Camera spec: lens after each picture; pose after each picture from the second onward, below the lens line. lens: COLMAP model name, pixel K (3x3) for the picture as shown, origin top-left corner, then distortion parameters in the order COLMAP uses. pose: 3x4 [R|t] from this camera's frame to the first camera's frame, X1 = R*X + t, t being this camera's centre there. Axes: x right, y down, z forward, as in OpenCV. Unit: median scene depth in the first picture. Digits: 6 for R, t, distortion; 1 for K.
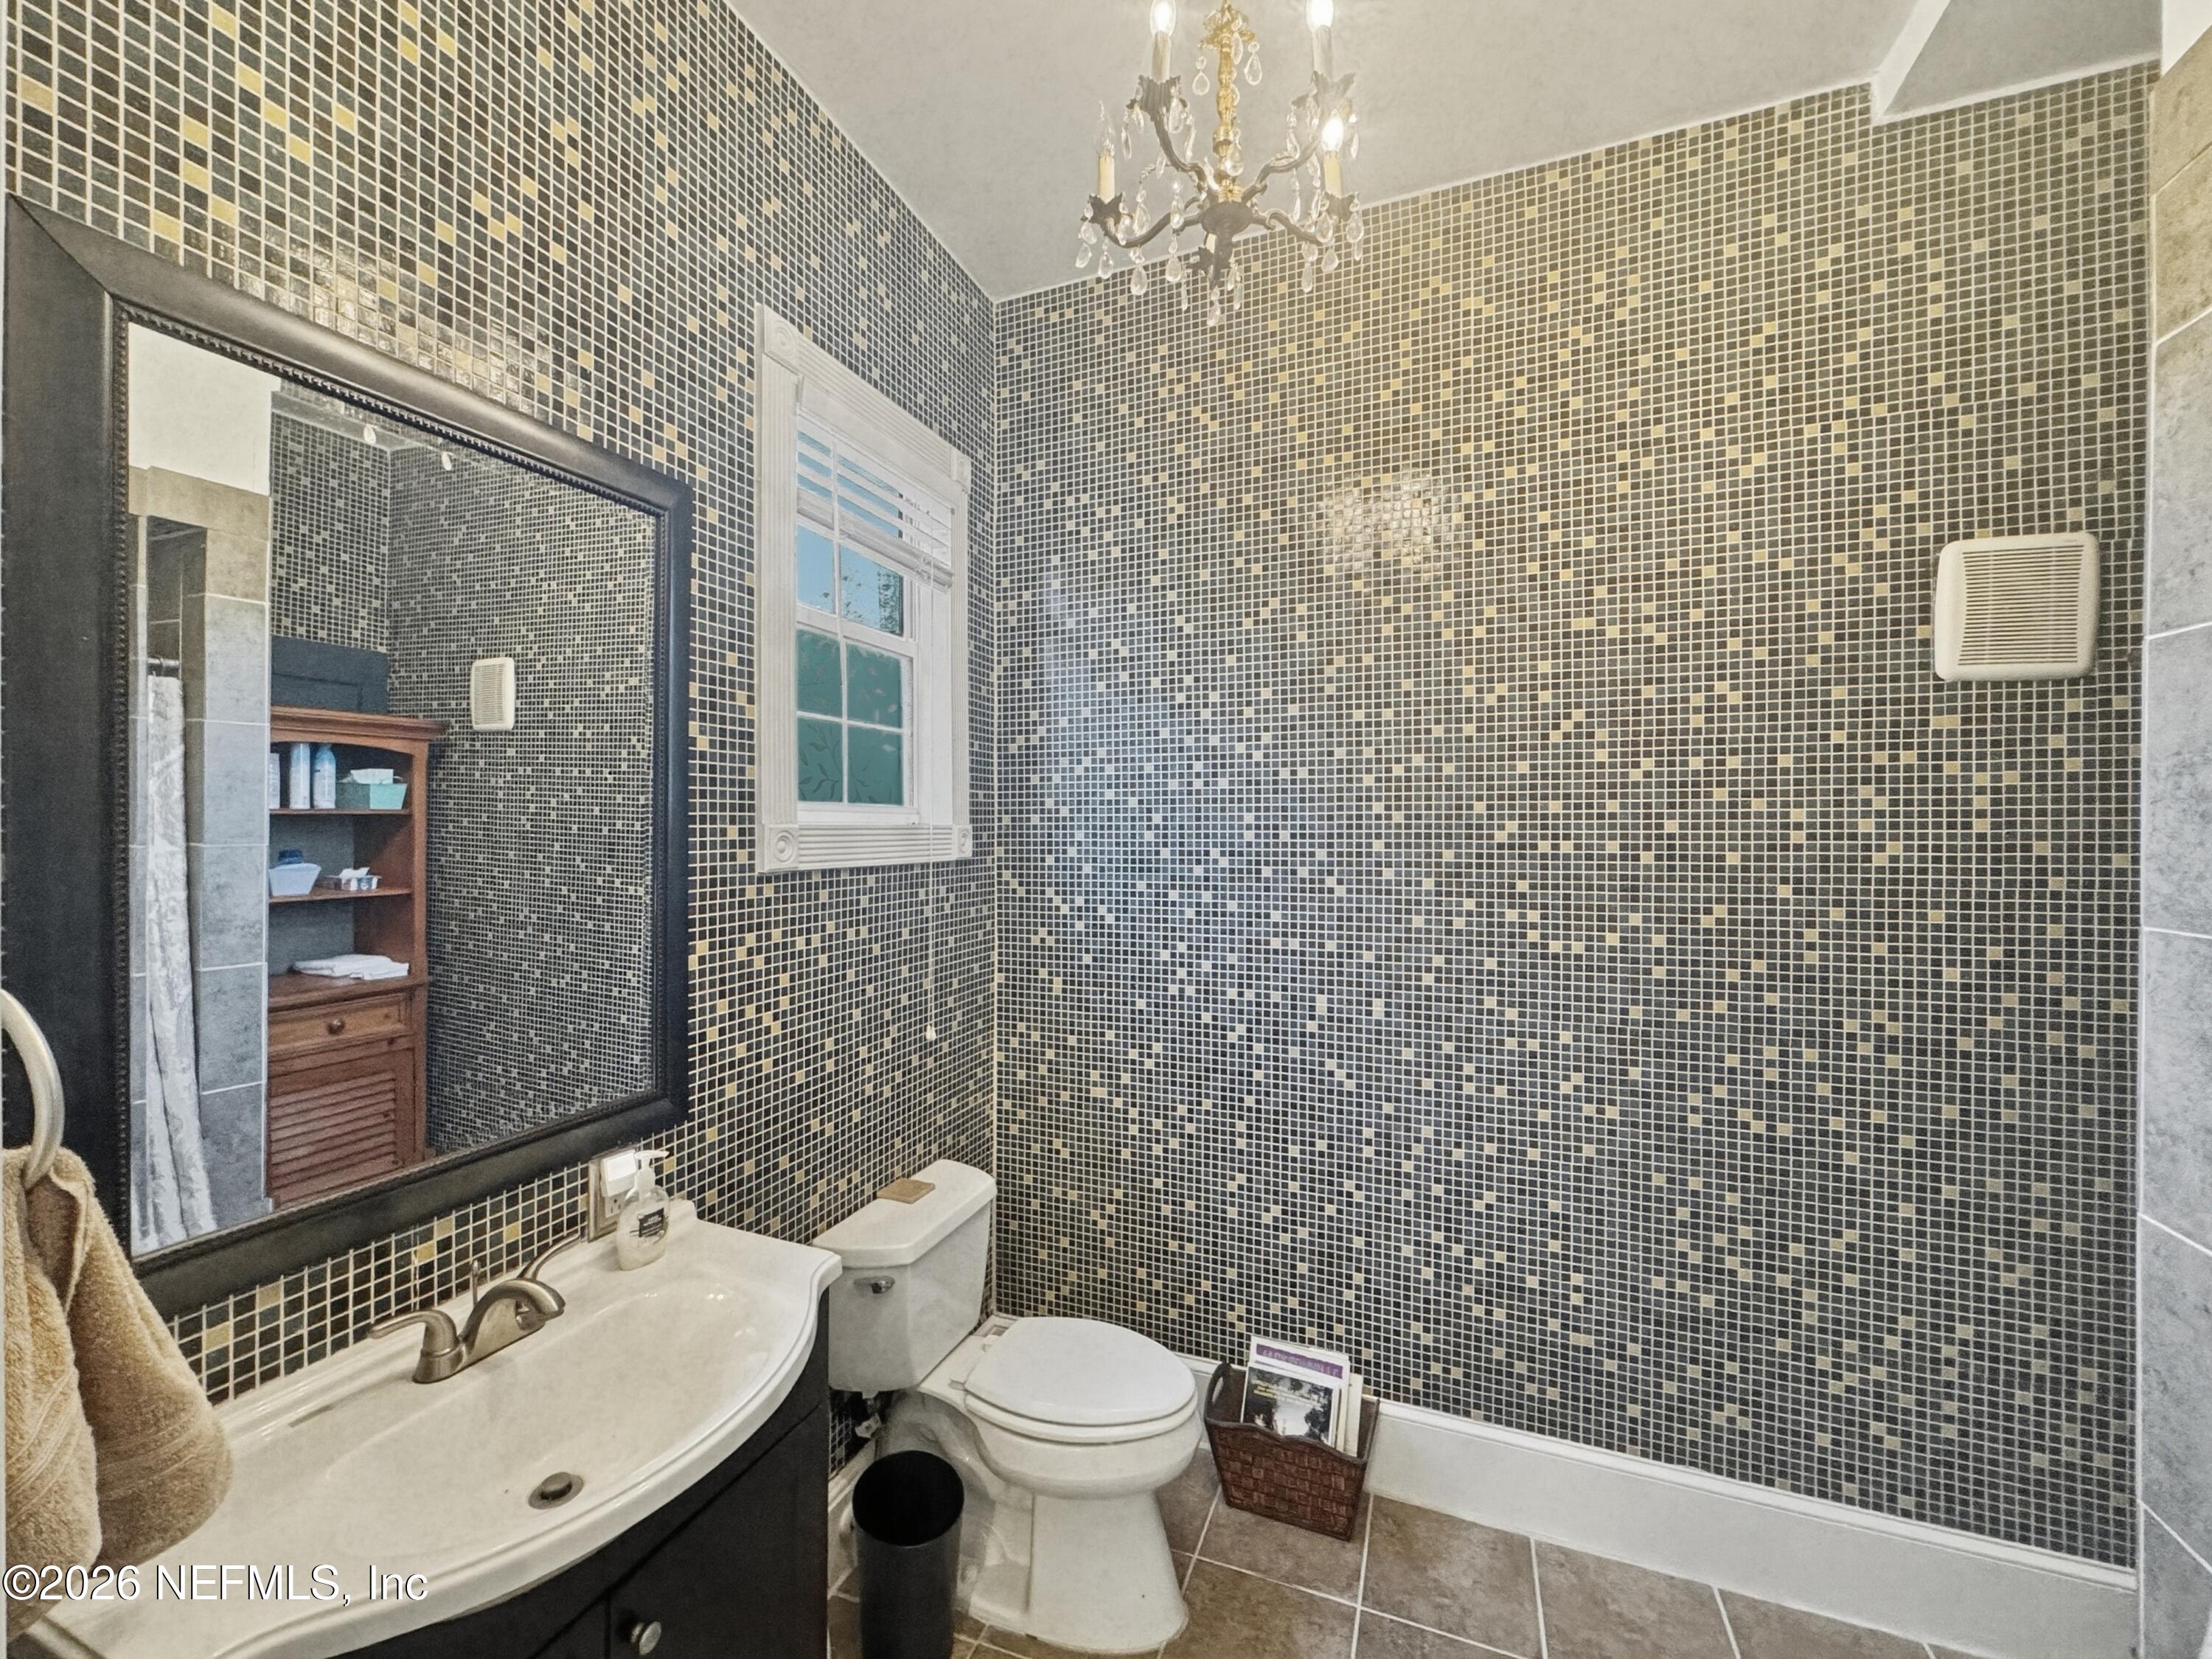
lens RADIAL K [[931.0, 0, 1113.5], [0, 931.0, 821.2], [0, 0, 1]] dist [-0.000370, -0.000184]
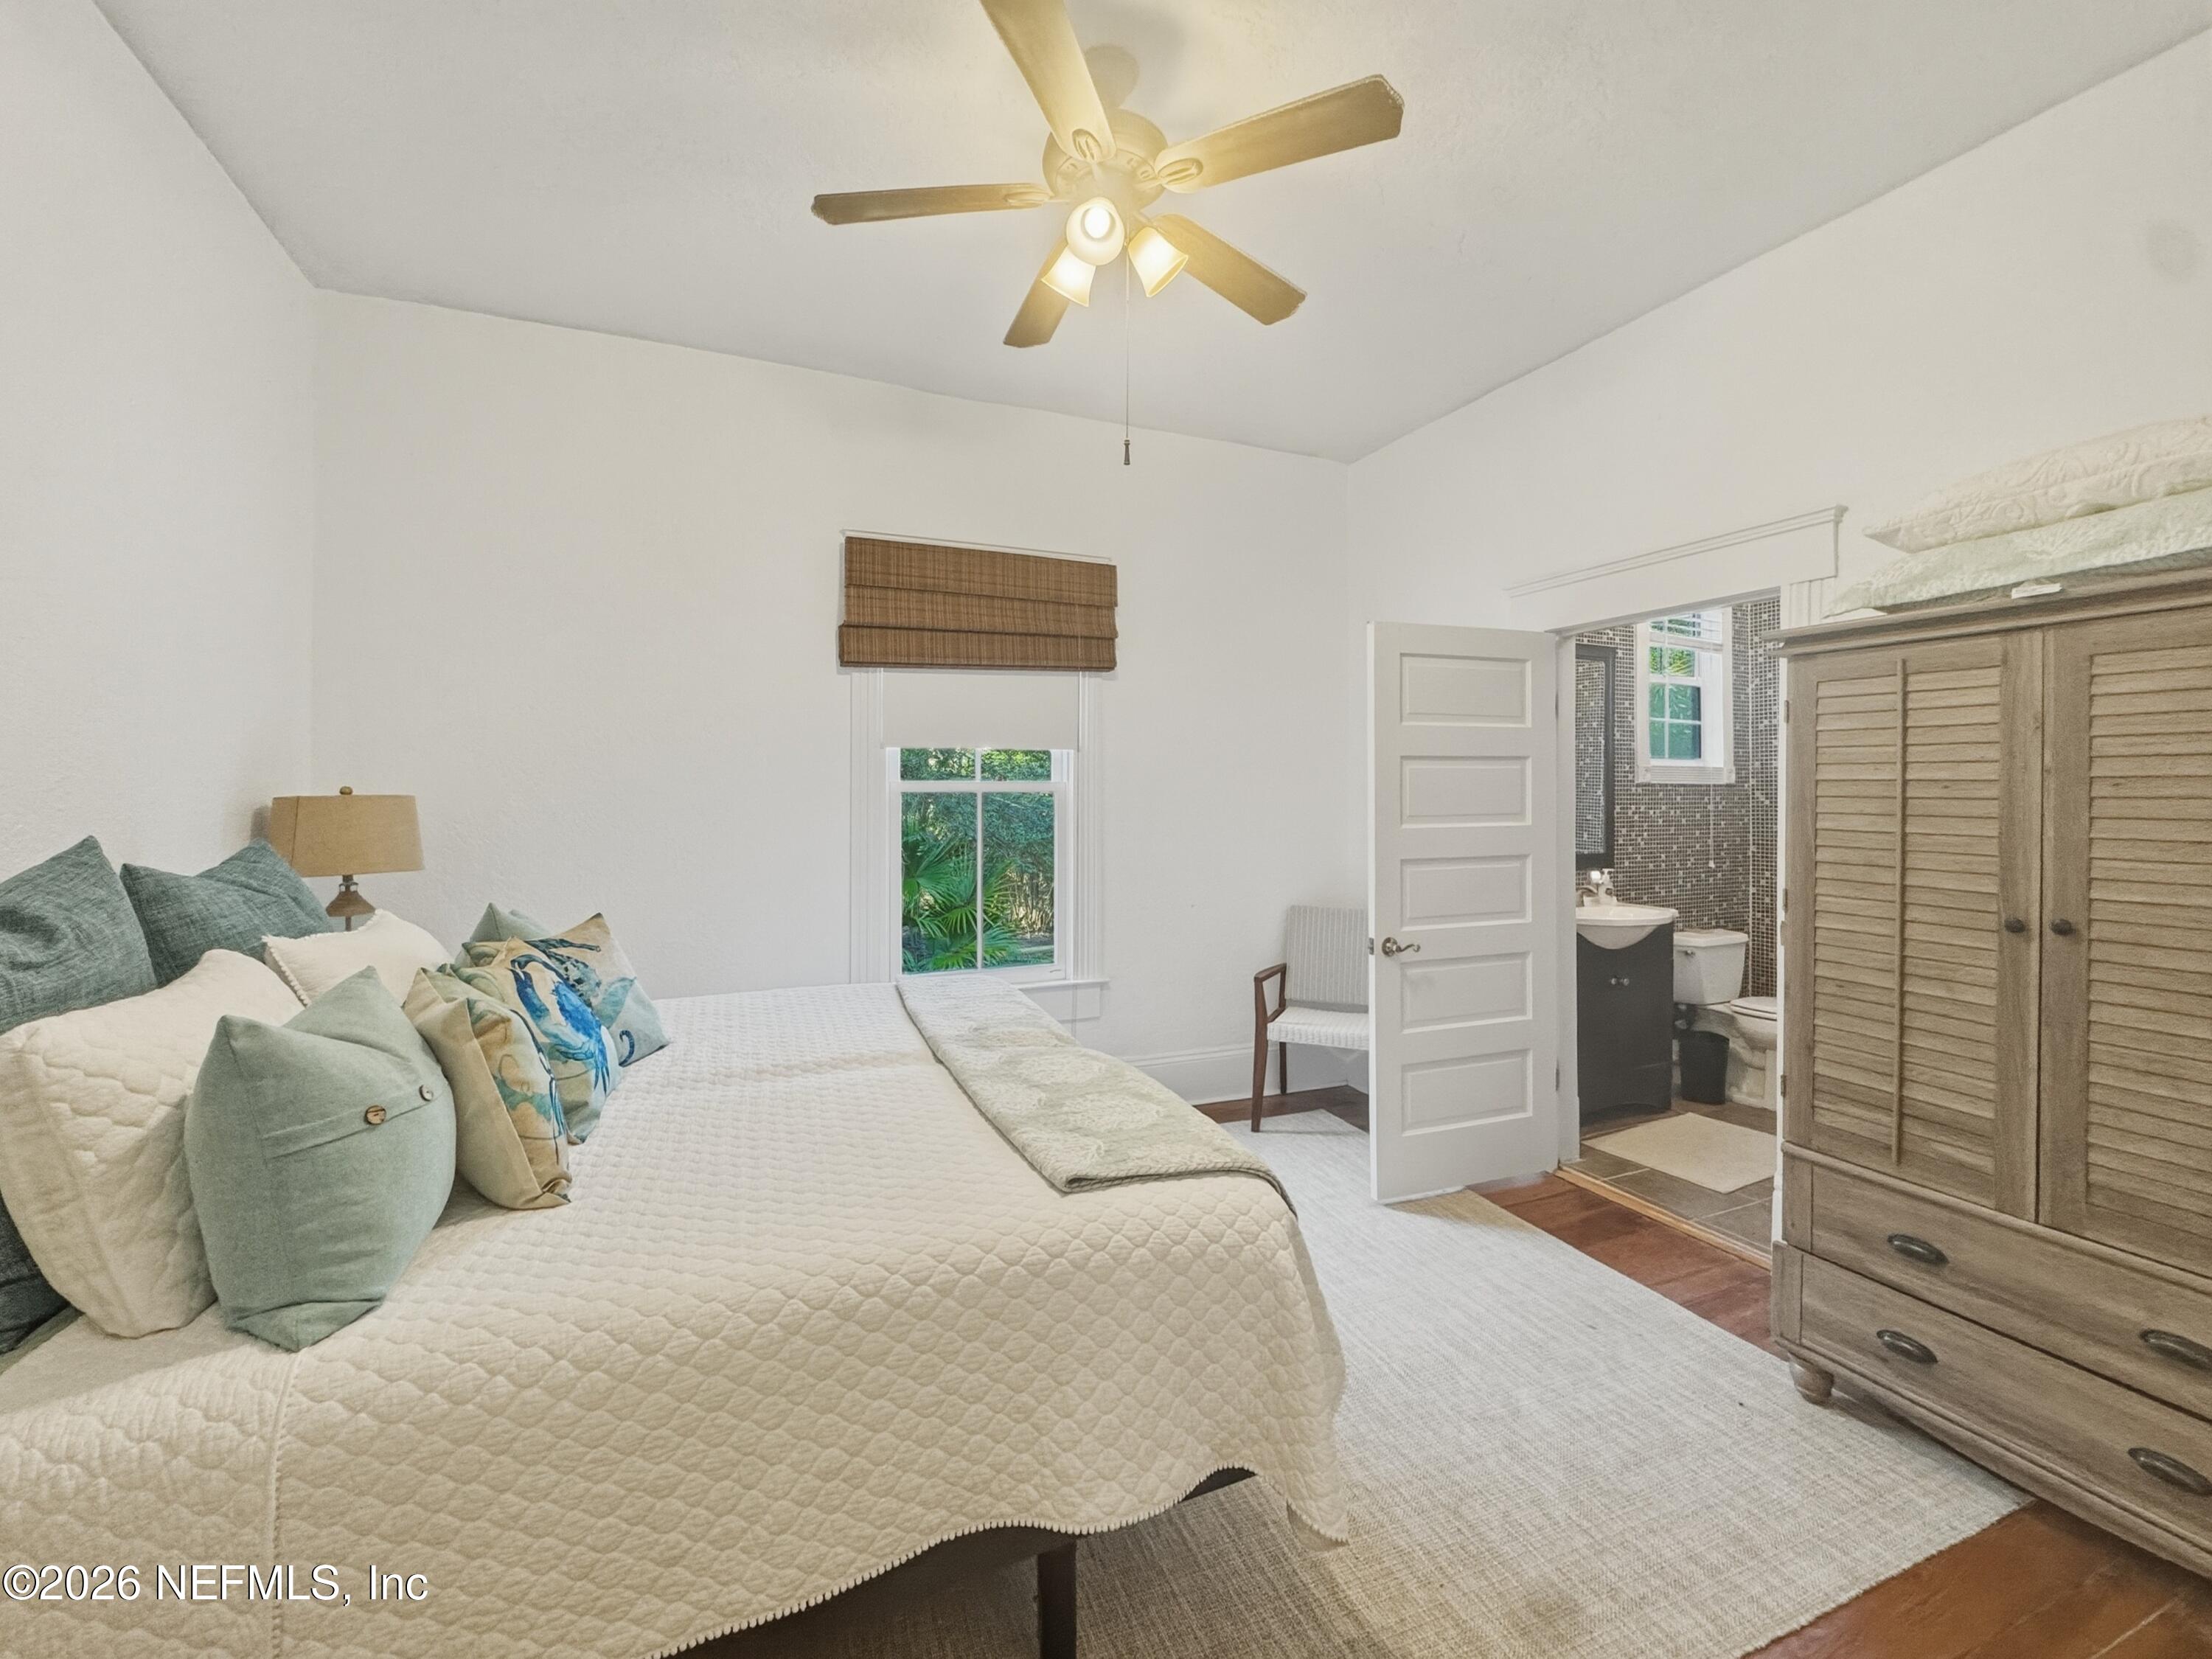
lens RADIAL K [[931.0, 0, 1113.5], [0, 931.0, 821.2], [0, 0, 1]] dist [-0.000370, -0.000184]
pose [[0.725982, 0.001888, -0.687711, 0.276024], [0.013389, 0.999768, 0.016879, 0.075543], [0.687583, -0.021462, 0.725788, -1.492023]]
